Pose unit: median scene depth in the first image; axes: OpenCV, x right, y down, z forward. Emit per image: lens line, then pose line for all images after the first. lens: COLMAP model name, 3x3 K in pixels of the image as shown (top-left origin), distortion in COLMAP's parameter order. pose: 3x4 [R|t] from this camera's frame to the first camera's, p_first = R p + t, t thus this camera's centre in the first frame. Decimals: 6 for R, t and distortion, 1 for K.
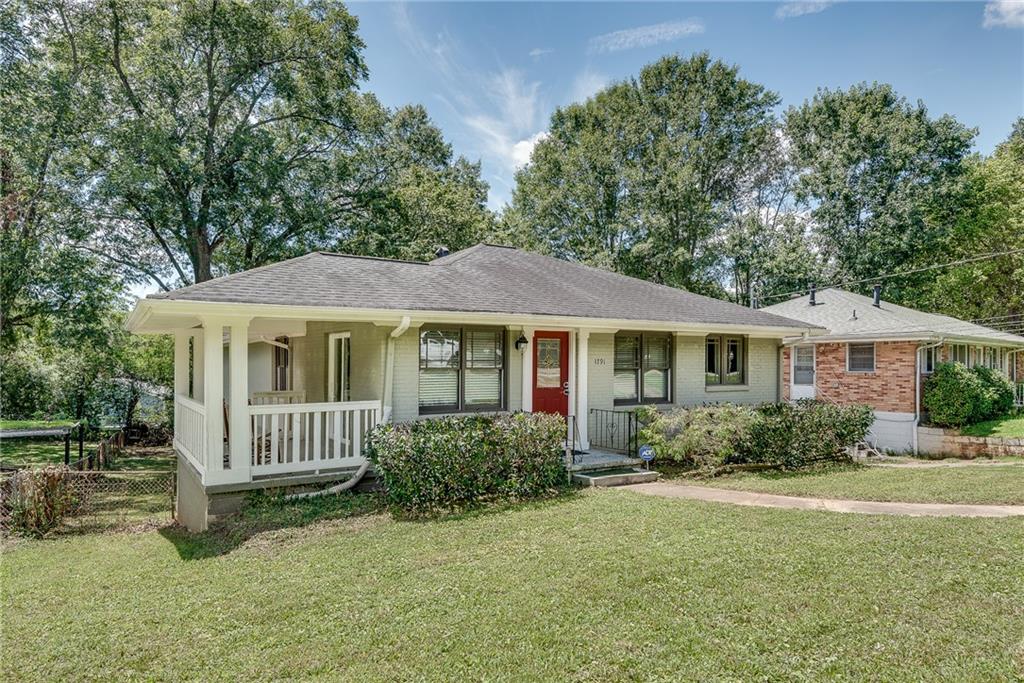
lens RADIAL K [[625.5, 0, 454.4], [0, 625.5, 342.9], [0, 0, 1]] dist [-0.002618, -0.001209]
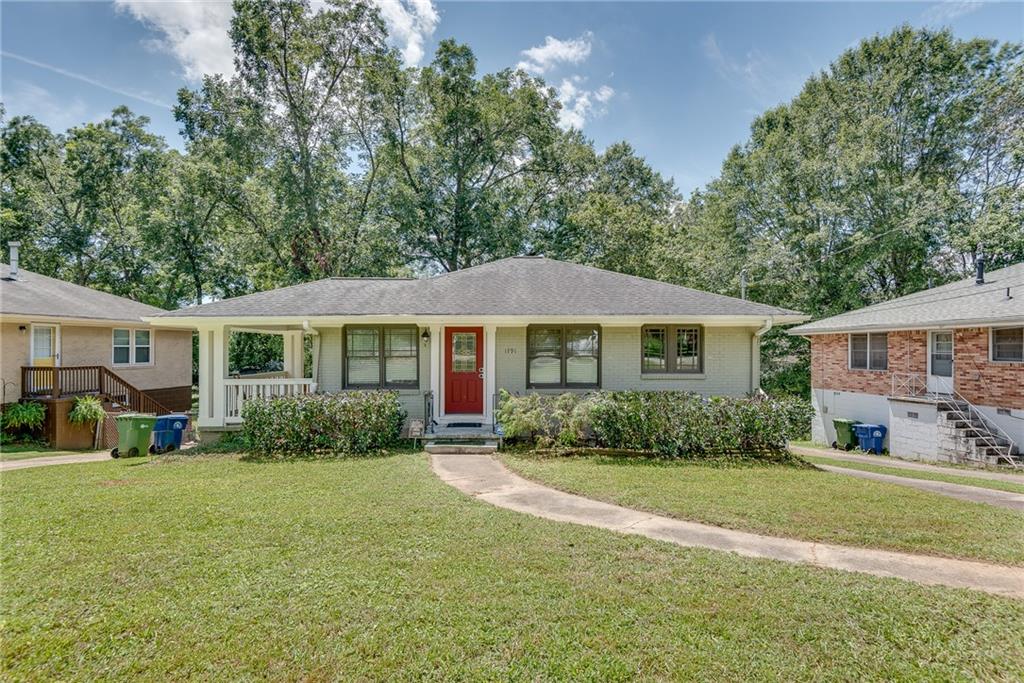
lens RADIAL K [[496.2, 0, 541.8], [0, 496.2, 326.2], [0, 0, 1]] dist [-0.001183, -0.001241]
pose [[0.872882, -0.024352, -0.487324, 0.666555], [0.016900, 0.999663, -0.019683, 0.001547], [0.487639, 0.008945, 0.873000, 0.181704]]
